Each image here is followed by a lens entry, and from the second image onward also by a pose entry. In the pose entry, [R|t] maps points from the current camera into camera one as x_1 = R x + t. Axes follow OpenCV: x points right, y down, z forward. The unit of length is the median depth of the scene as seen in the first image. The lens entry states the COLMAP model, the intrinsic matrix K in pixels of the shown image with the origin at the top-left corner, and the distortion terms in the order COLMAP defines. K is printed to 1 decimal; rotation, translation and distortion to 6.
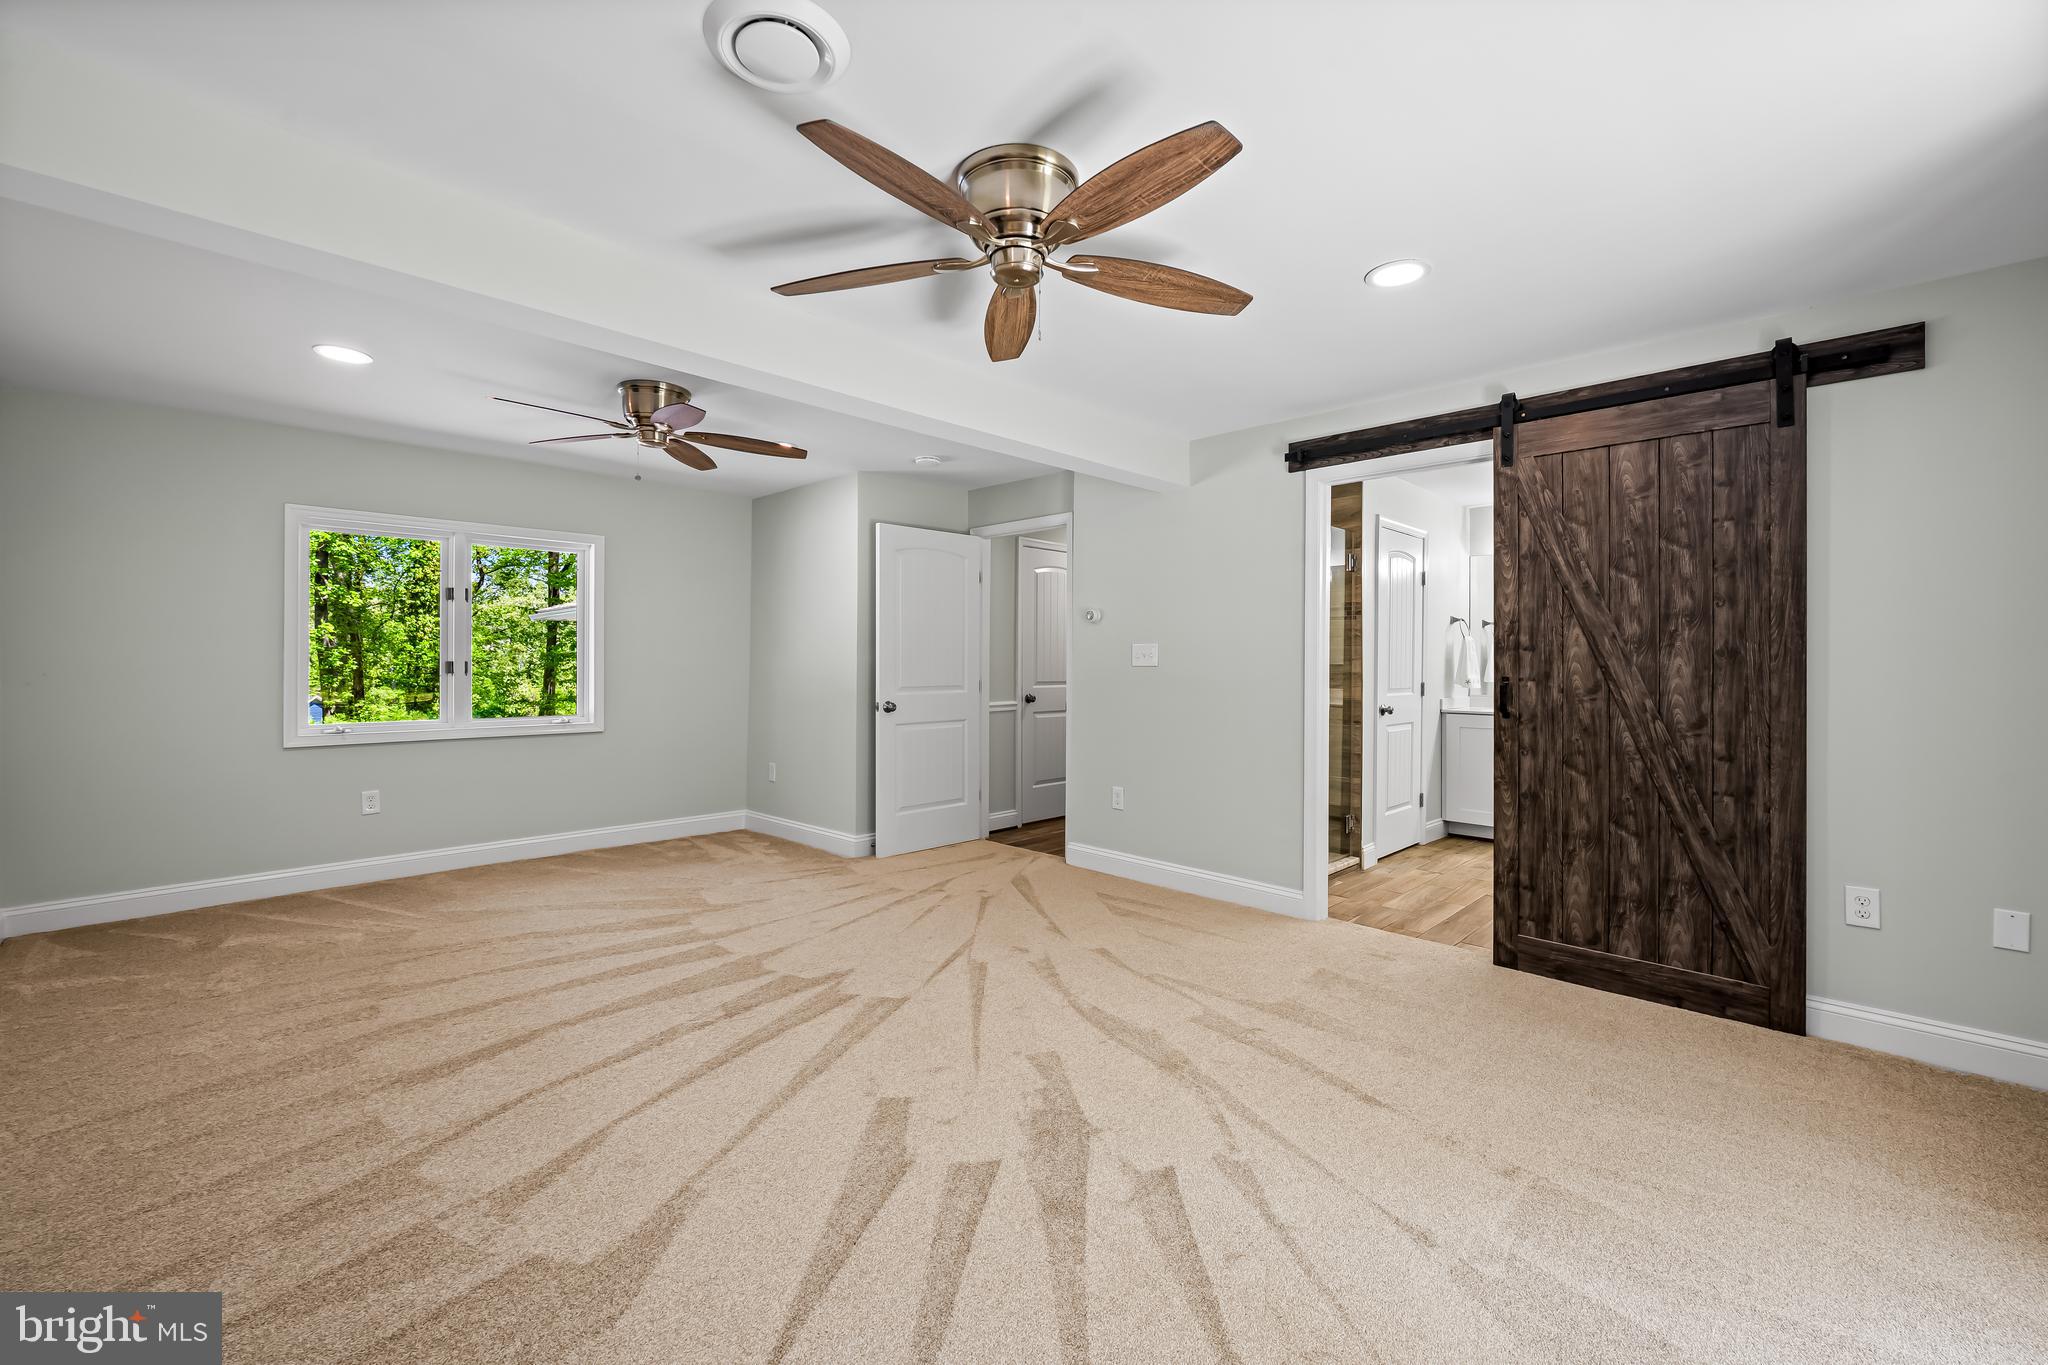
lens RADIAL K [[832.4, 0, 1023.5], [0, 832.4, 666.5], [0, 0, 1]] dist [-0.009206, 0.001933]
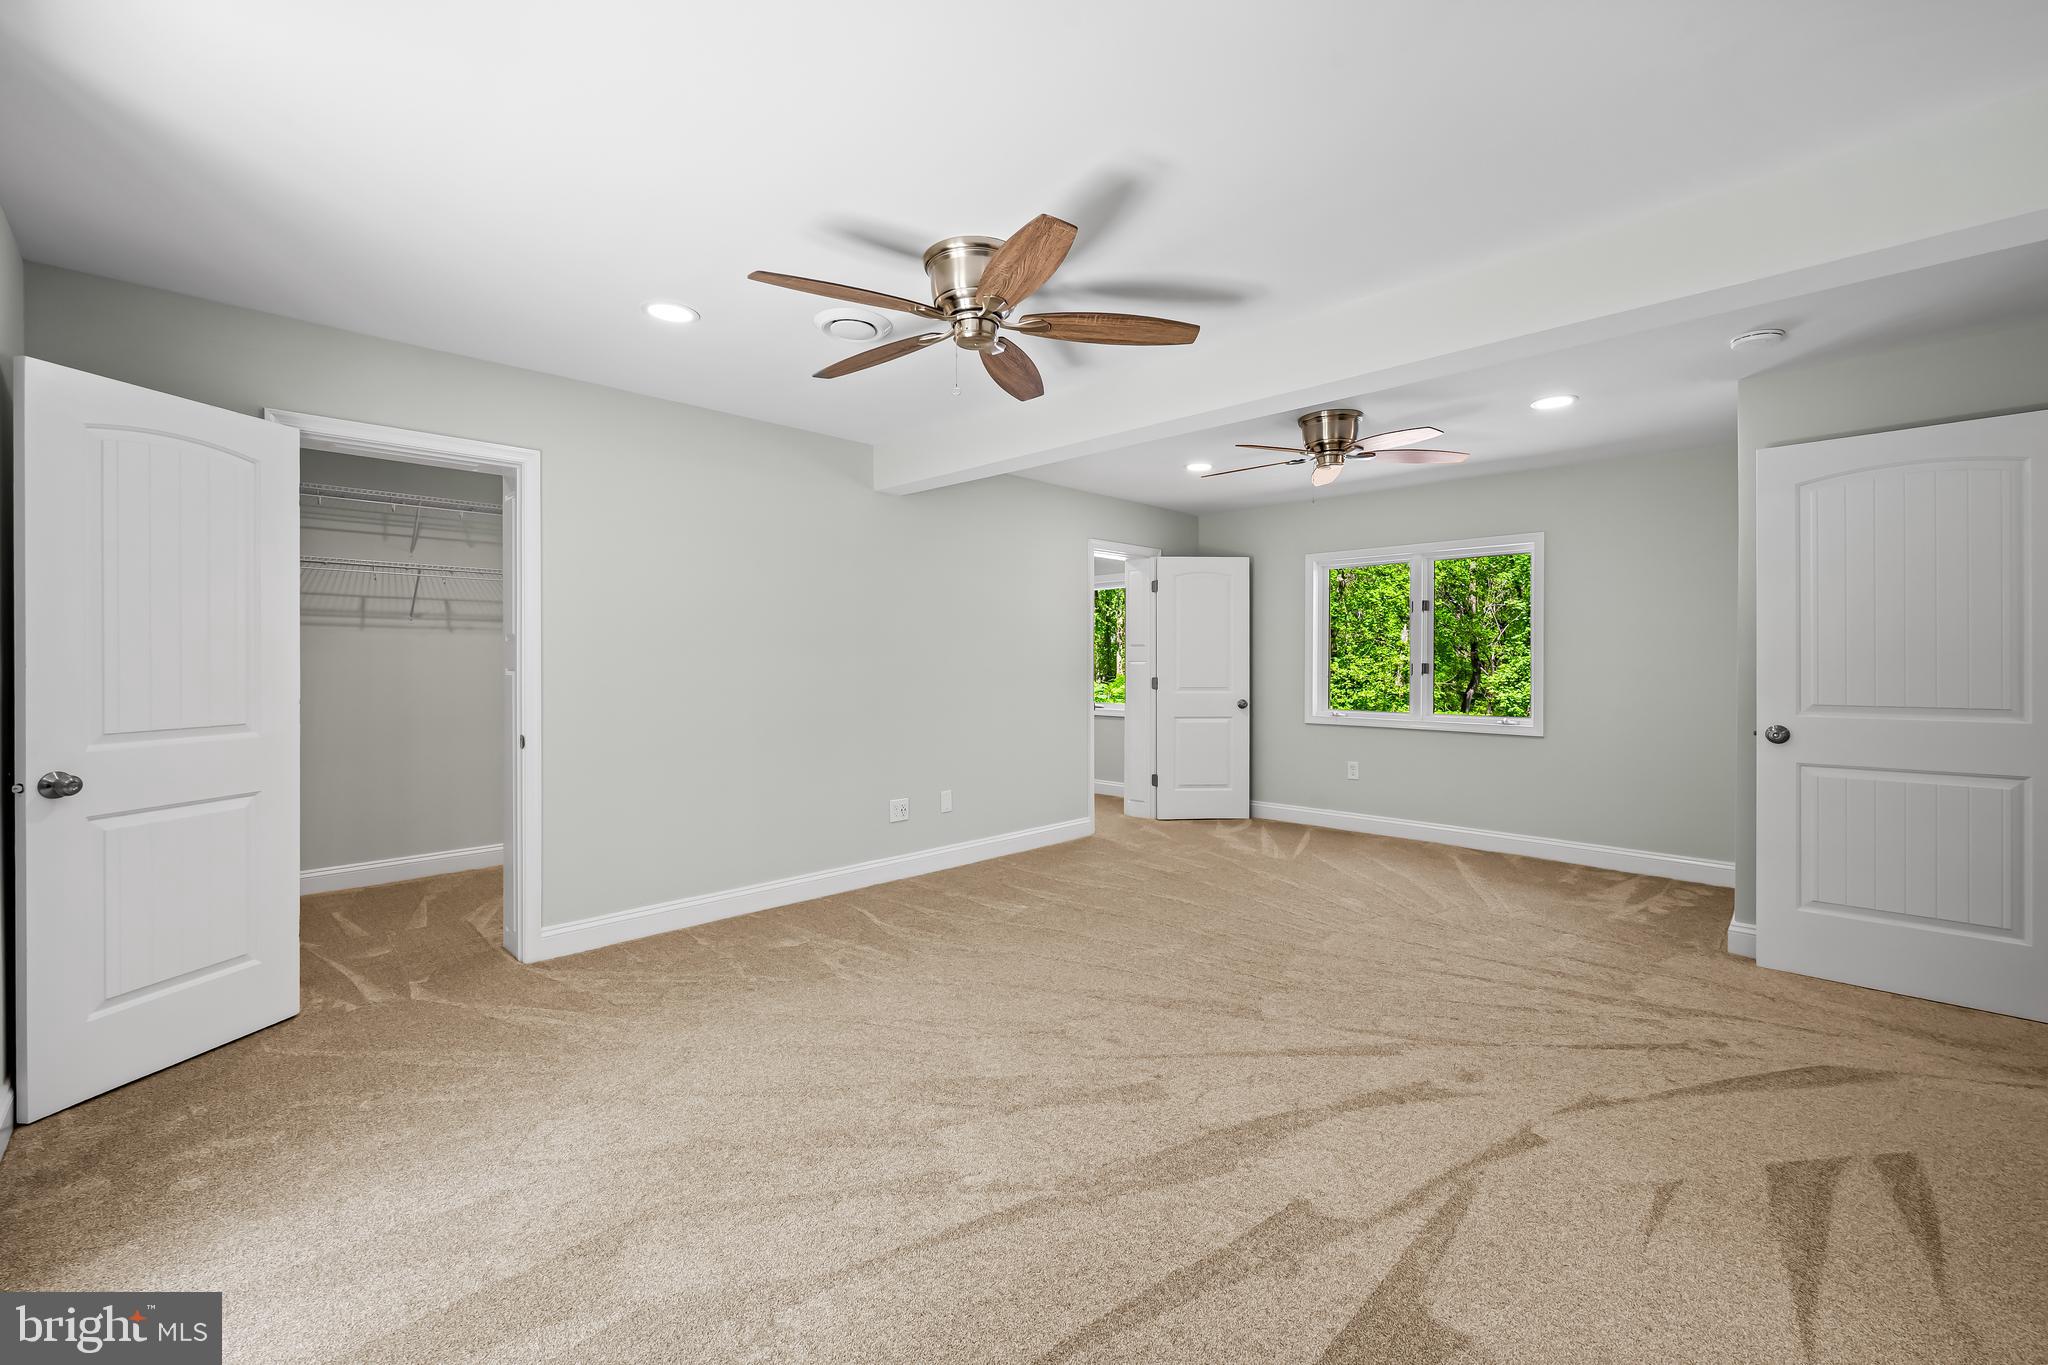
lens RADIAL K [[832.4, 0, 1023.5], [0, 832.4, 673.2], [0, 0, 1]] dist [-0.009206, 0.001933]
pose [[-0.004080, 0.010226, -0.999939, 0.680998], [-0.003653, 0.999941, 0.010241, -0.003752], [0.999985, 0.003694, -0.004043, 0.615625]]
